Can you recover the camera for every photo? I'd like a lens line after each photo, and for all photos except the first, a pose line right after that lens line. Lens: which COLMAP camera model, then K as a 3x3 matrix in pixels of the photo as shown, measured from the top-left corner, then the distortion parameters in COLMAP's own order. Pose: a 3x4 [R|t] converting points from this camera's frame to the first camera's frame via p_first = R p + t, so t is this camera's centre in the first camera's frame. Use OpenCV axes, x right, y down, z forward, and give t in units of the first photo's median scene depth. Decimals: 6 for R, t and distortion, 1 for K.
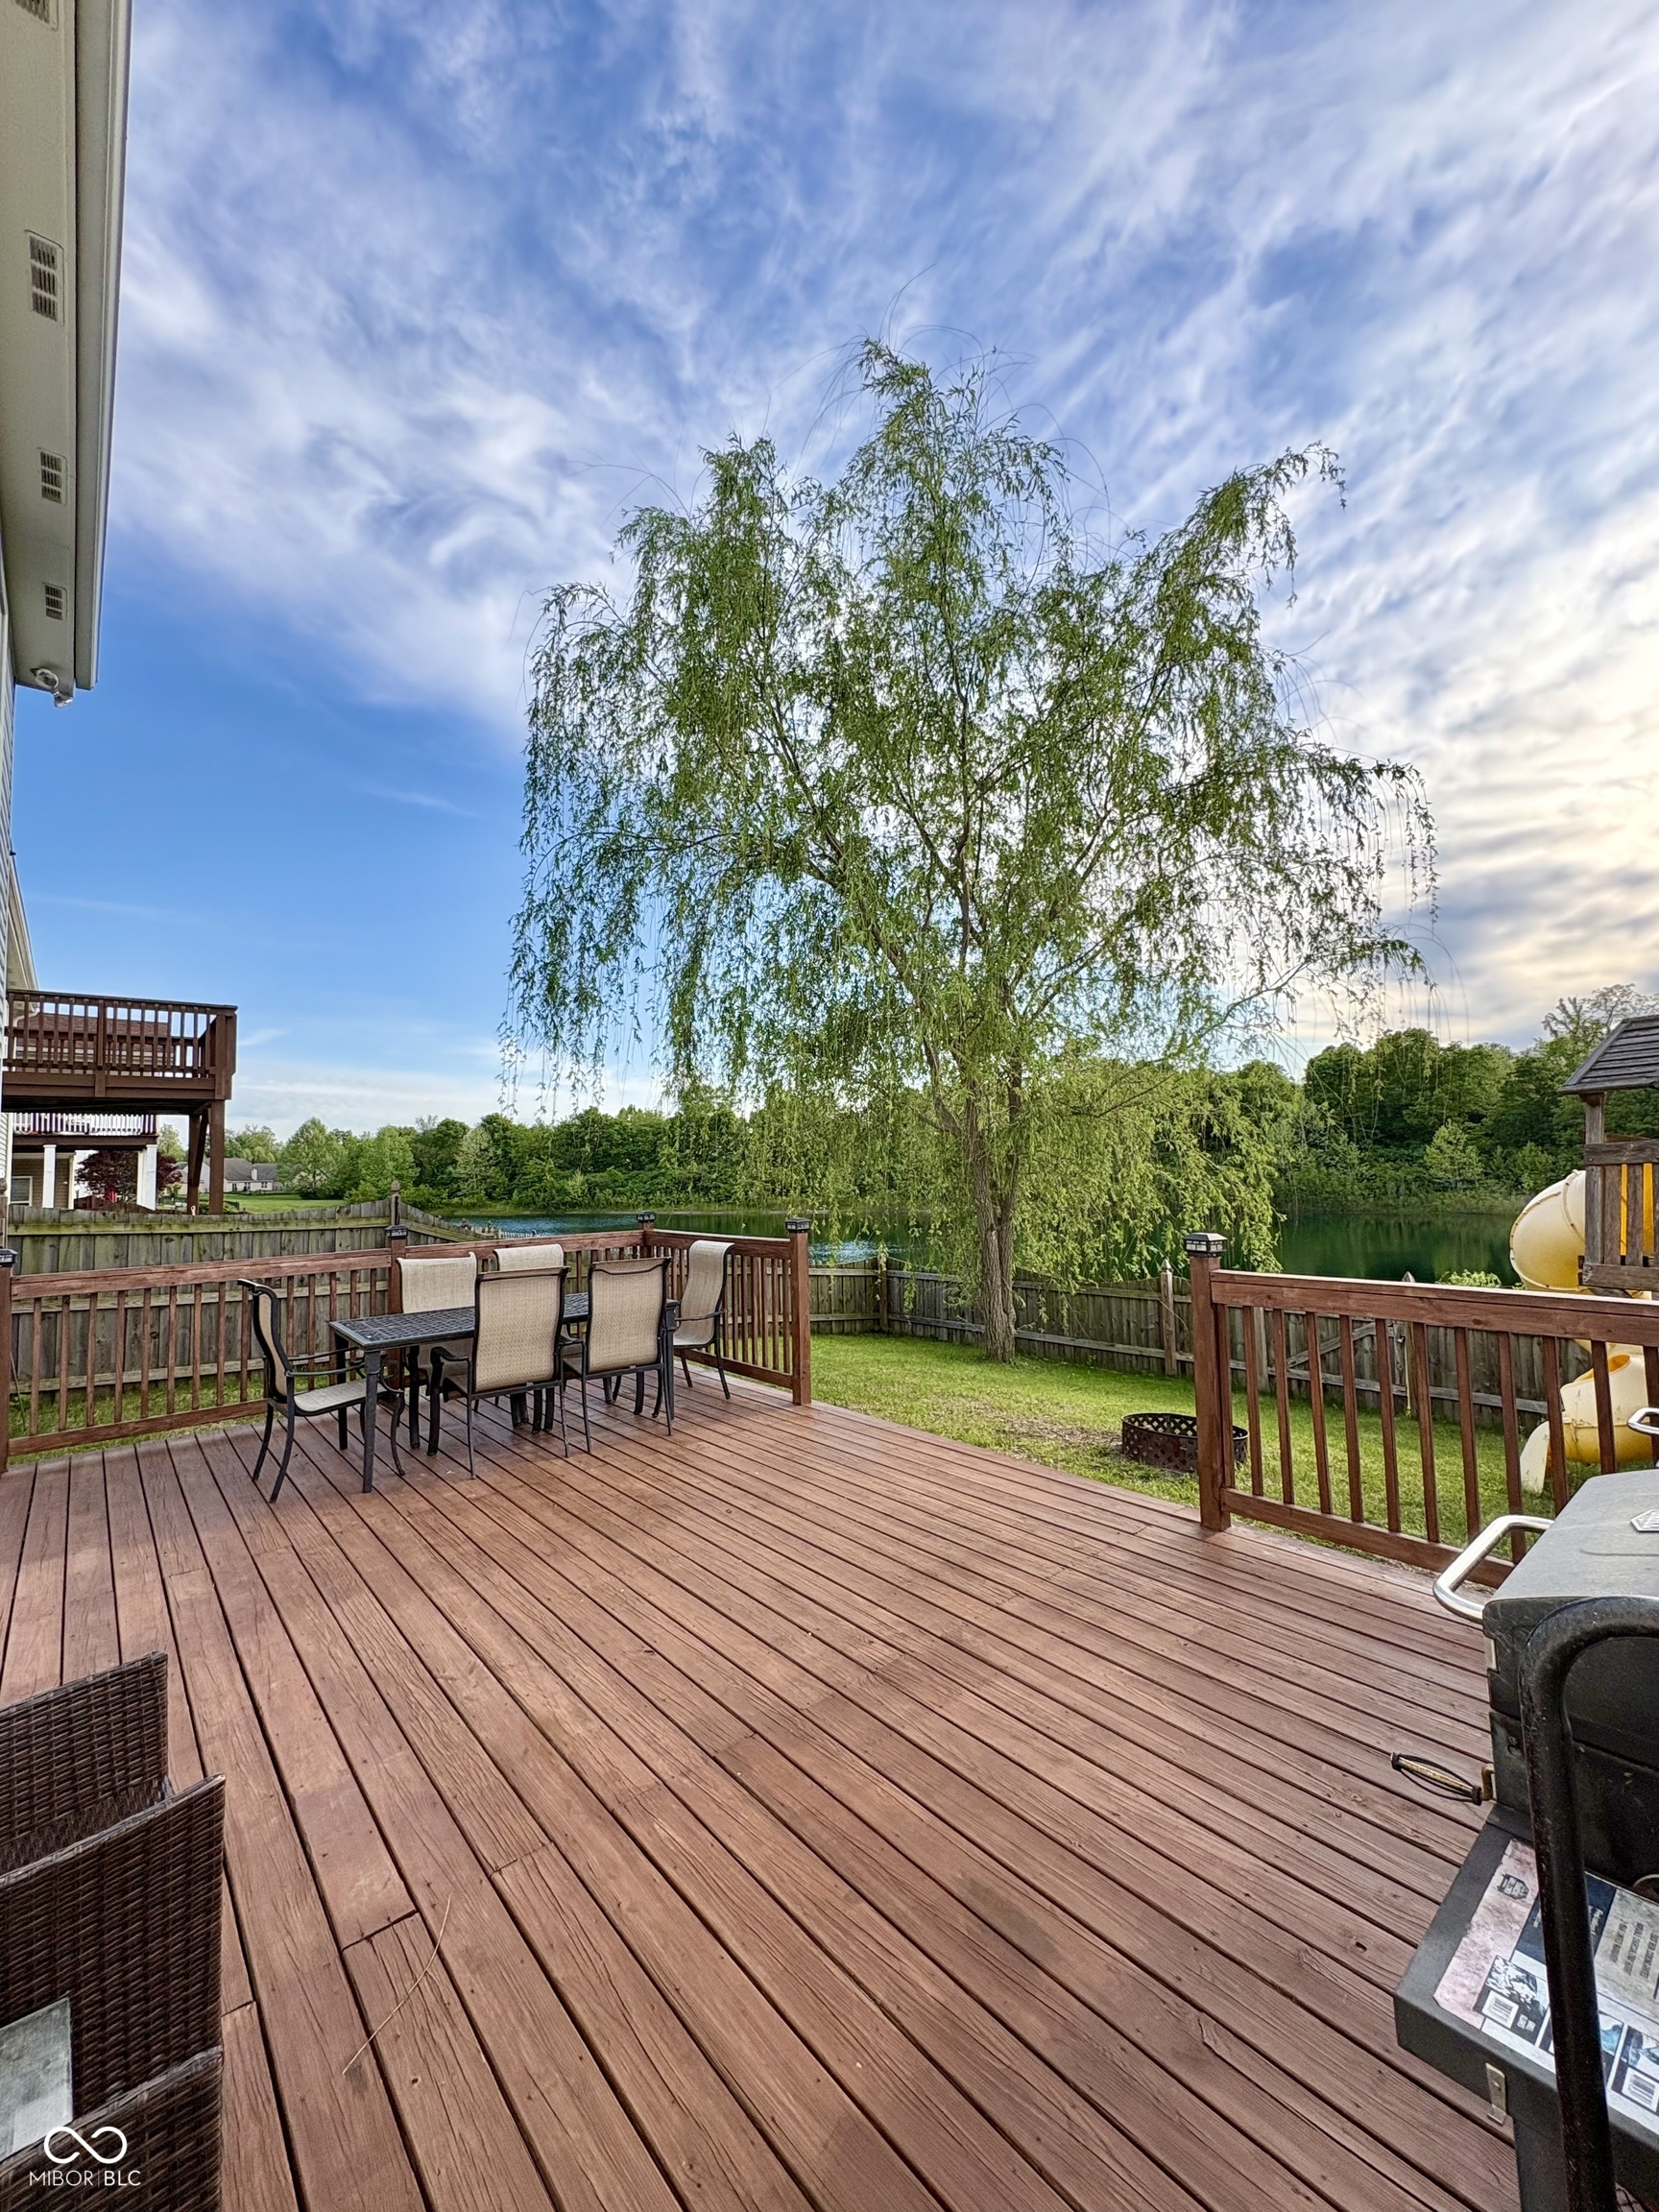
lens RADIAL K [[891.7, 0, 823.5], [0, 891.7, 1111.2], [0, 0, 1]] dist [0.001398, 0.000268]
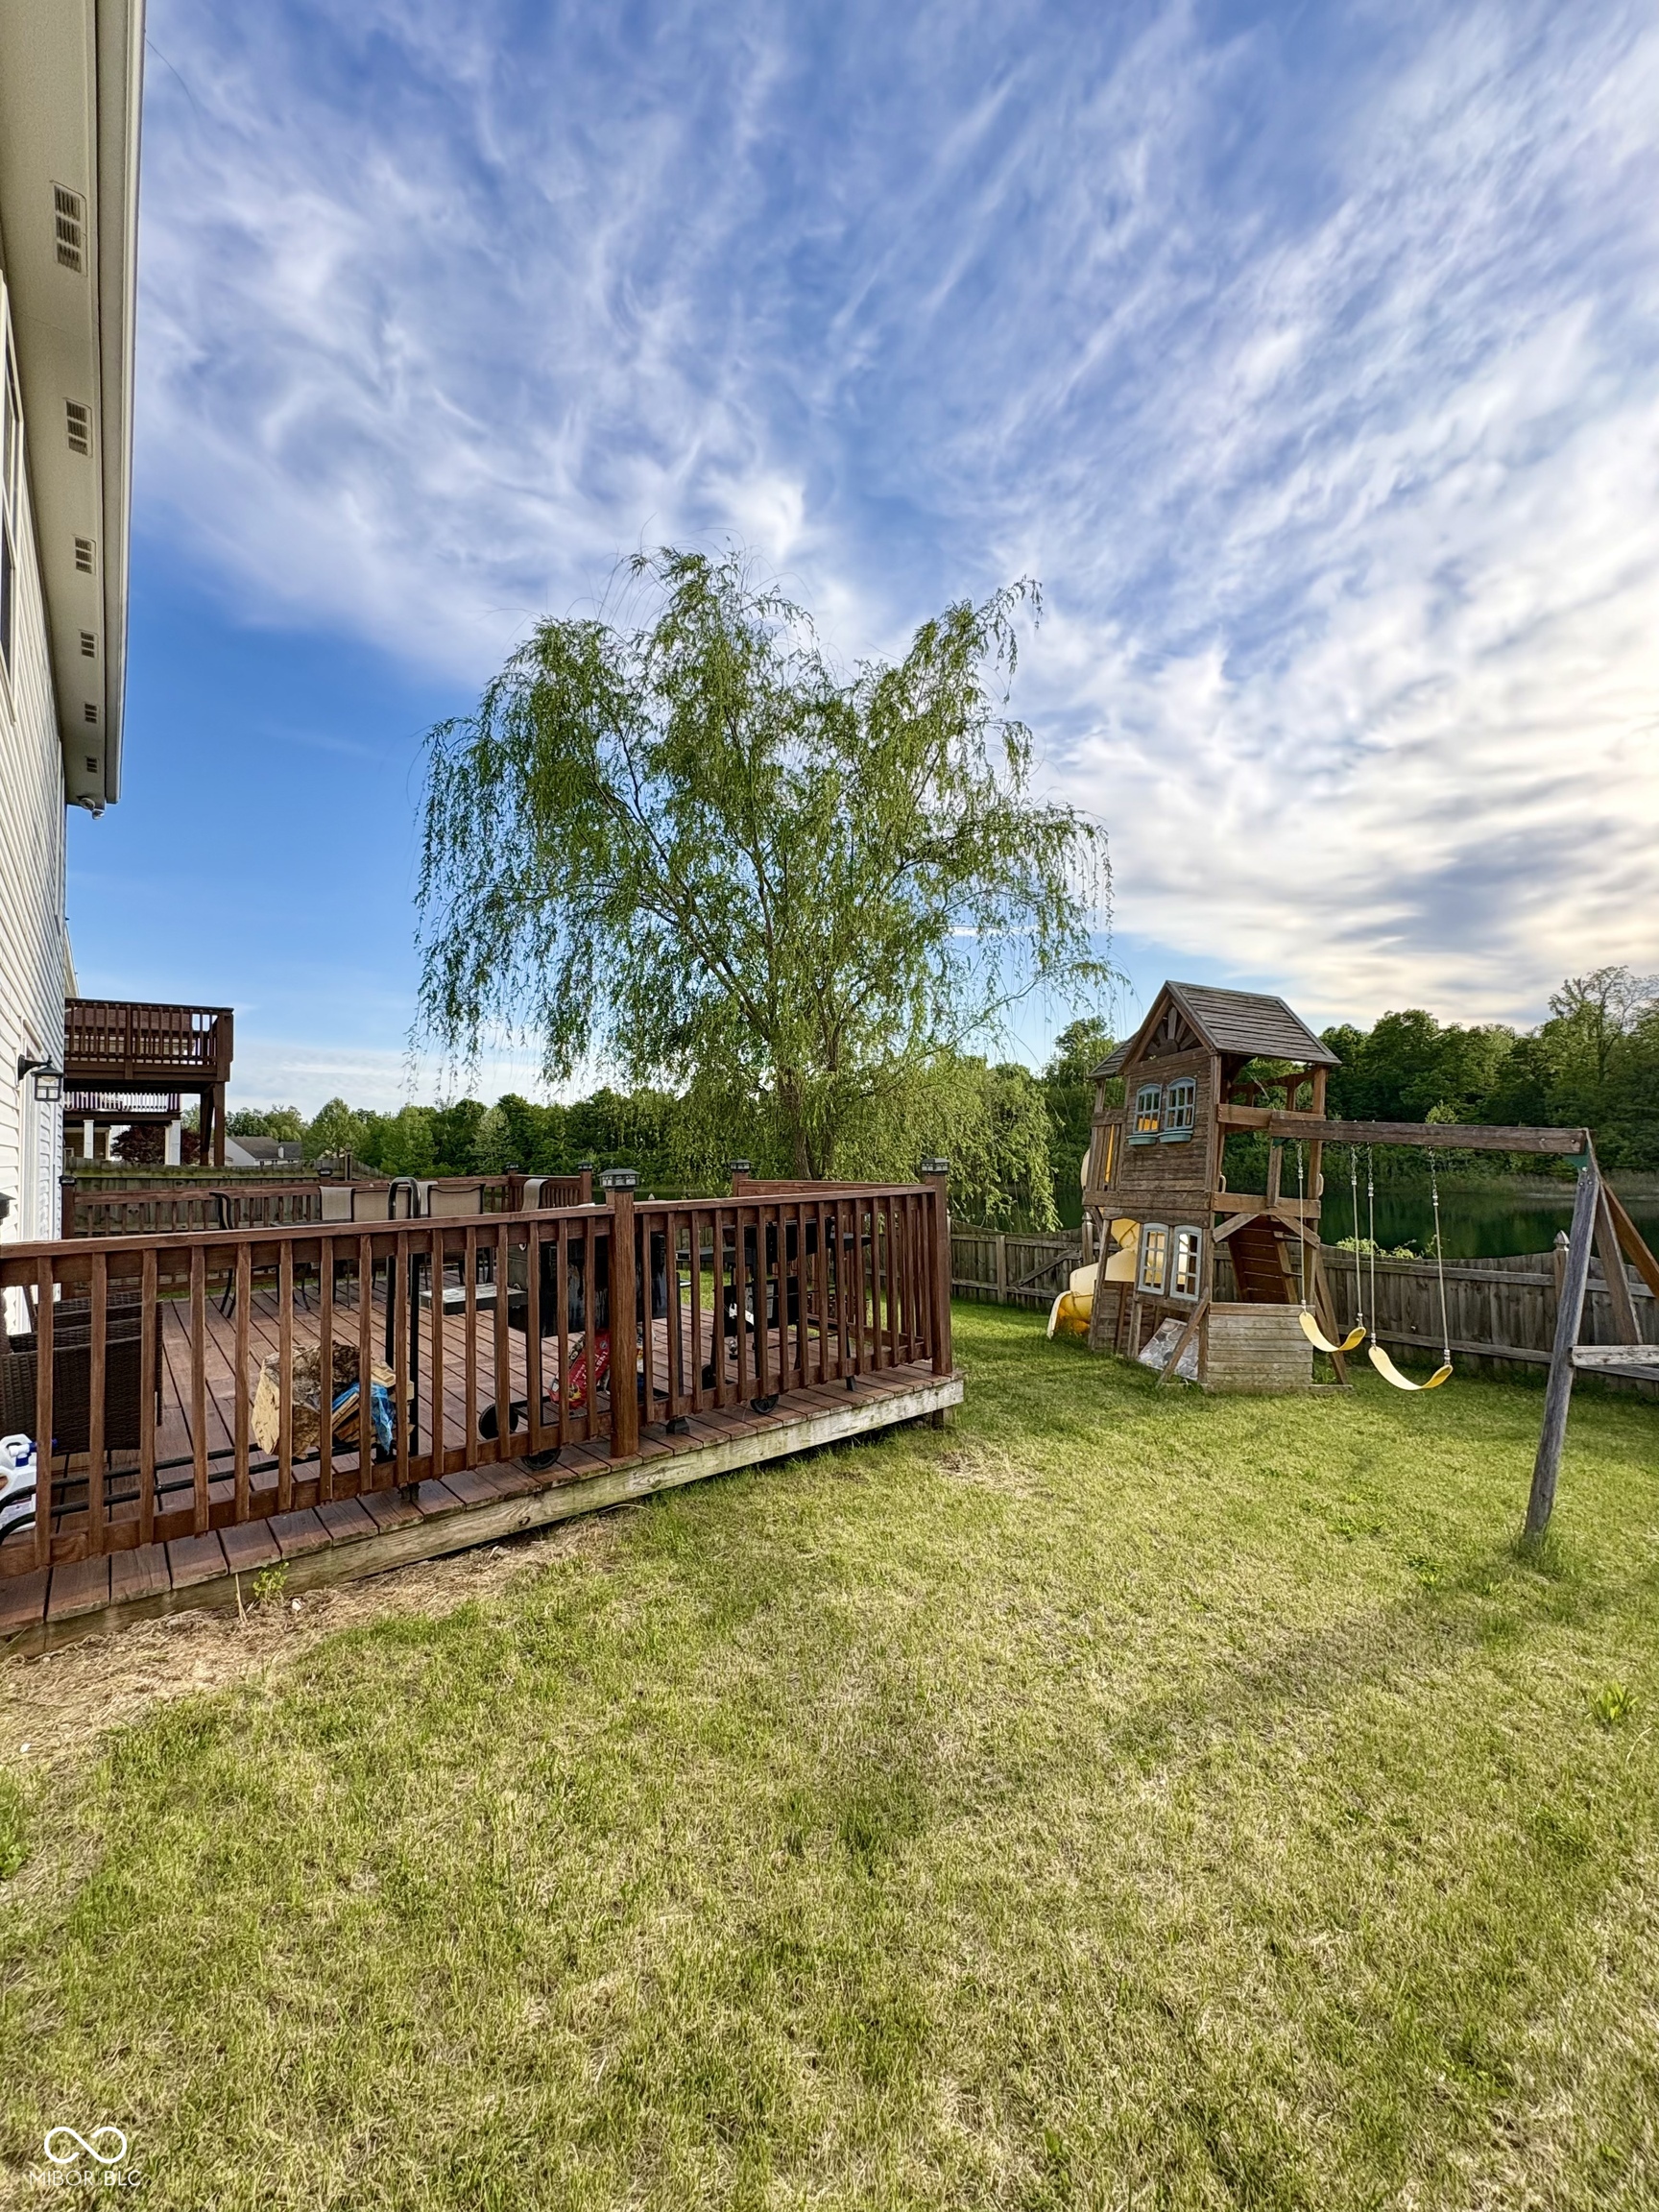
lens RADIAL K [[891.7, 0, 823.5], [0, 891.7, 1111.2], [0, 0, 1]] dist [0.001398, 0.000268]
pose [[0.999697, 0.004027, -0.024291, 0.300439], [-0.003441, 0.999703, 0.024143, -0.005841], [0.024381, -0.024052, 0.999413, -0.357652]]
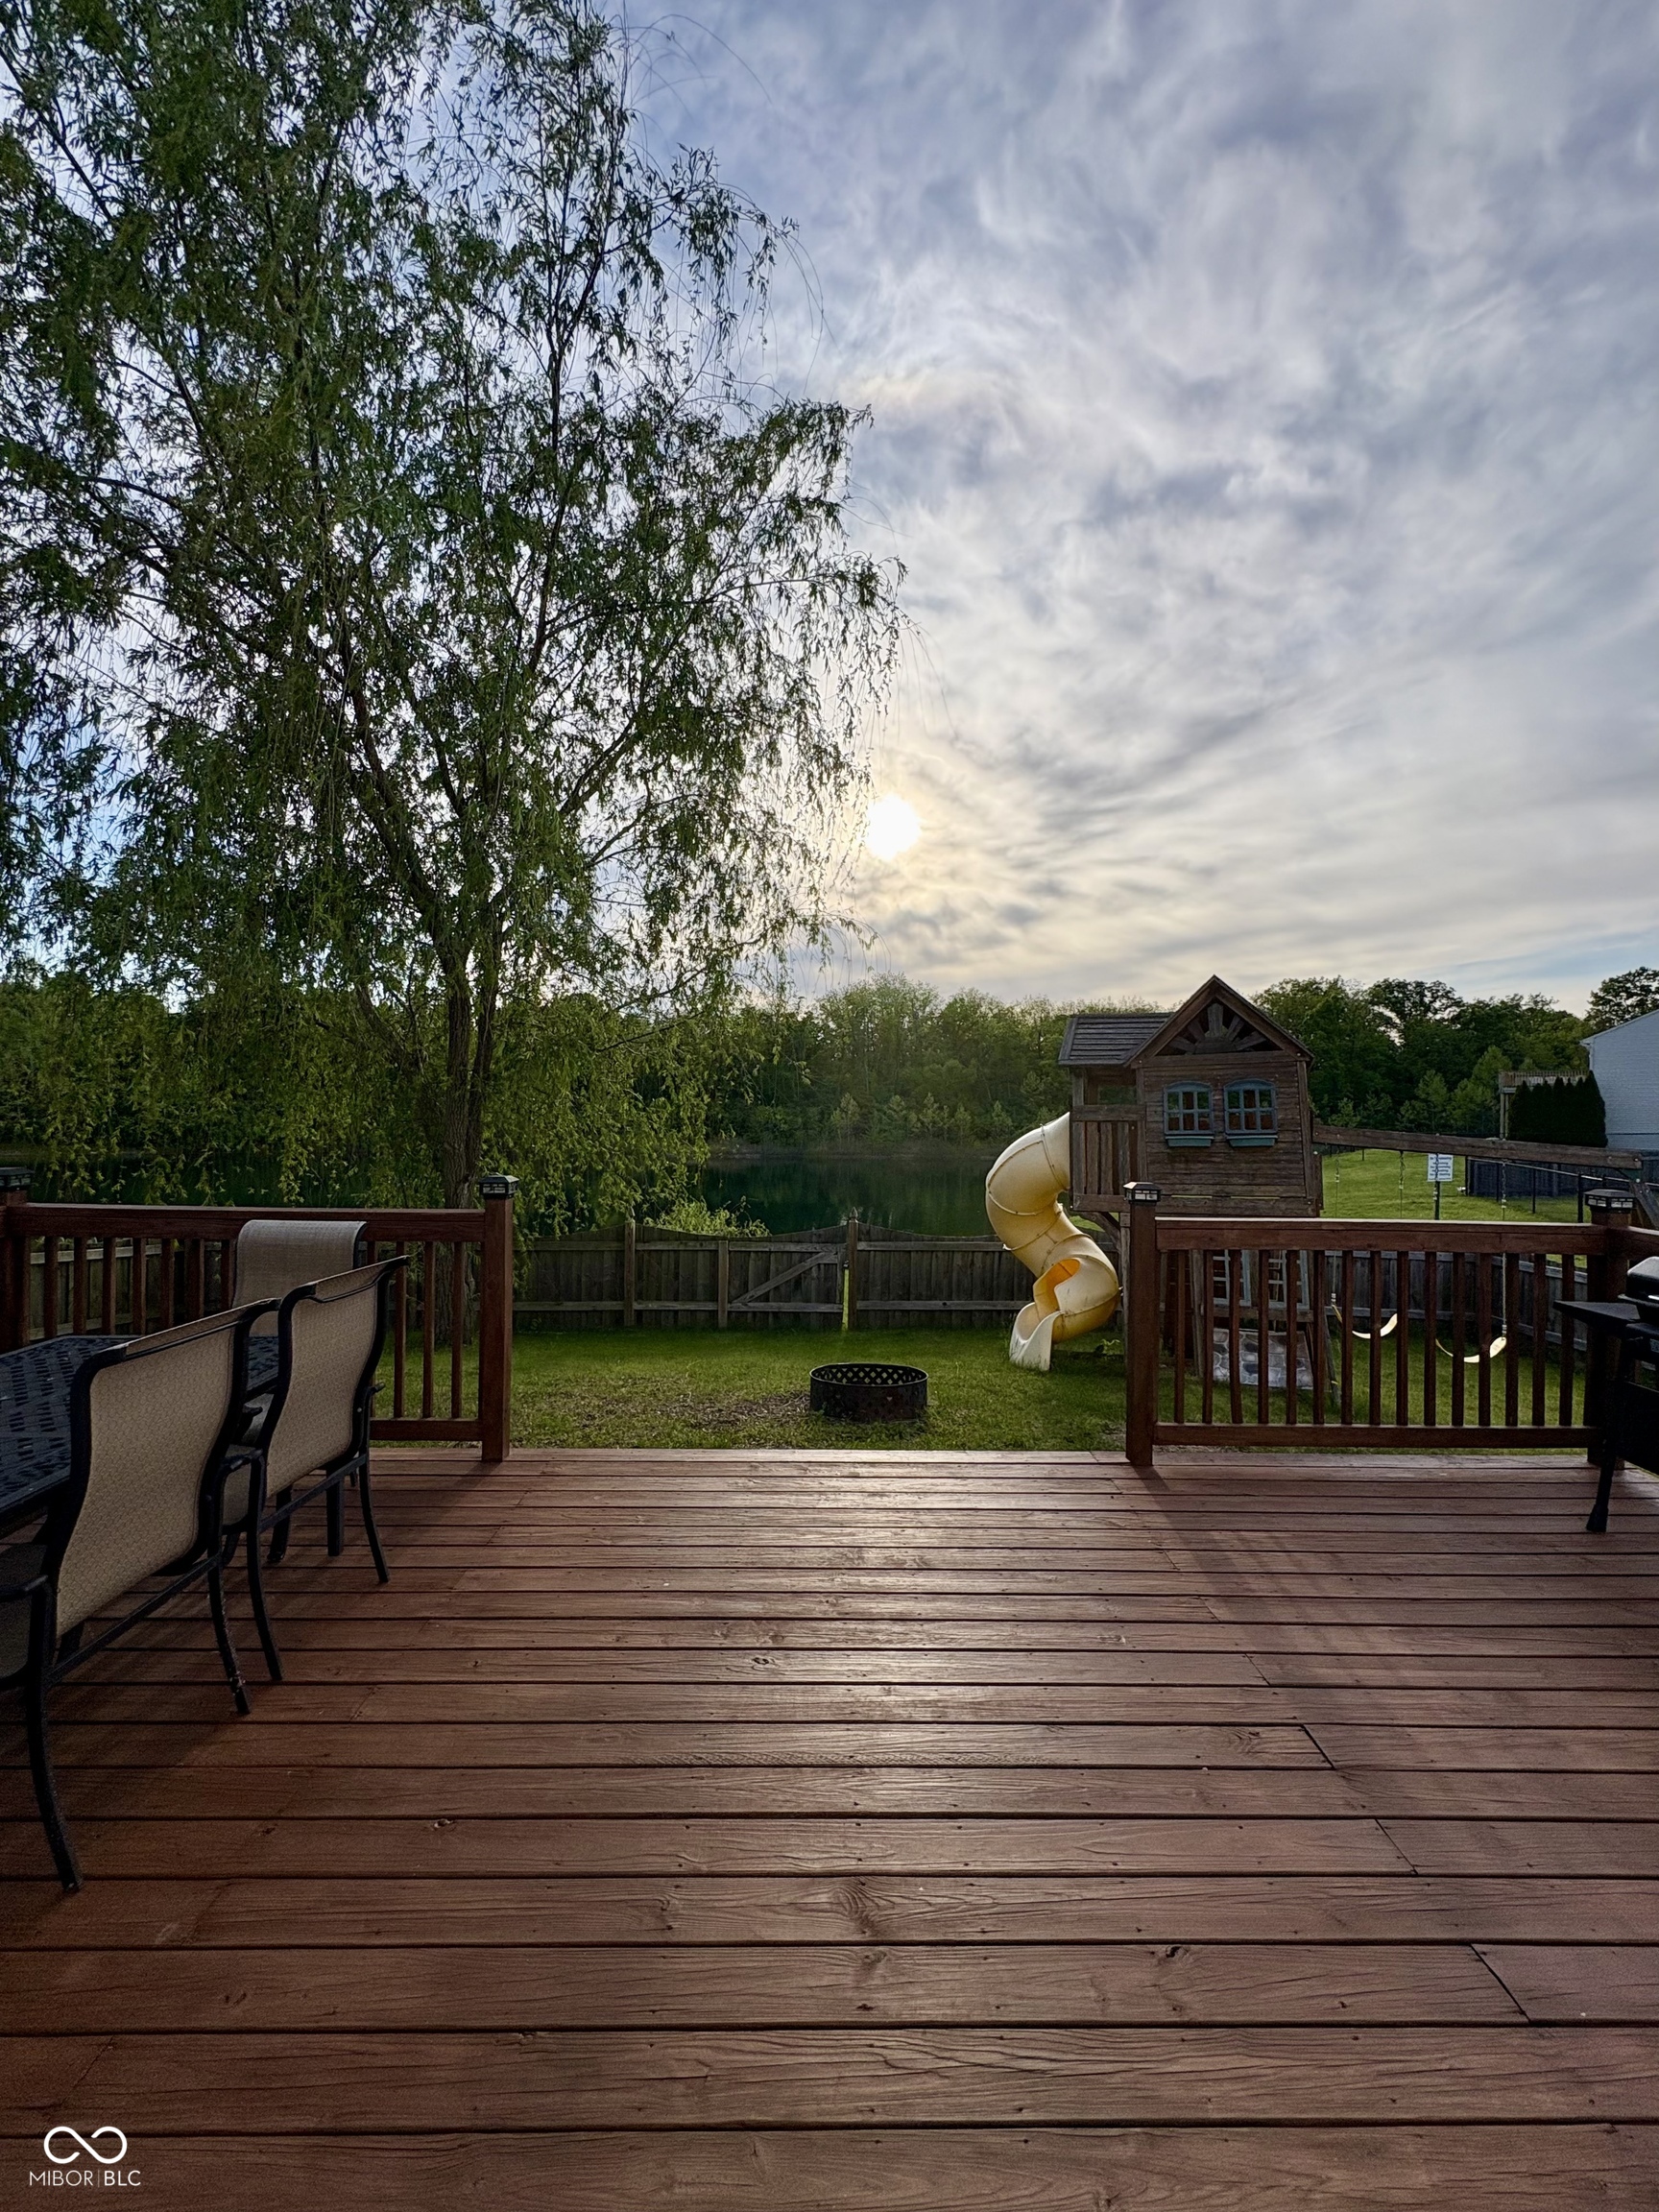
lens RADIAL K [[891.7, 0, 823.5], [0, 891.7, 1111.2], [0, 0, 1]] dist [0.001398, 0.000268]
pose [[0.621885, 0.030502, 0.782514, -0.216081], [-0.081662, 0.996319, 0.026063, 0.020990], [-0.778839, -0.080110, 0.622087, 0.235152]]
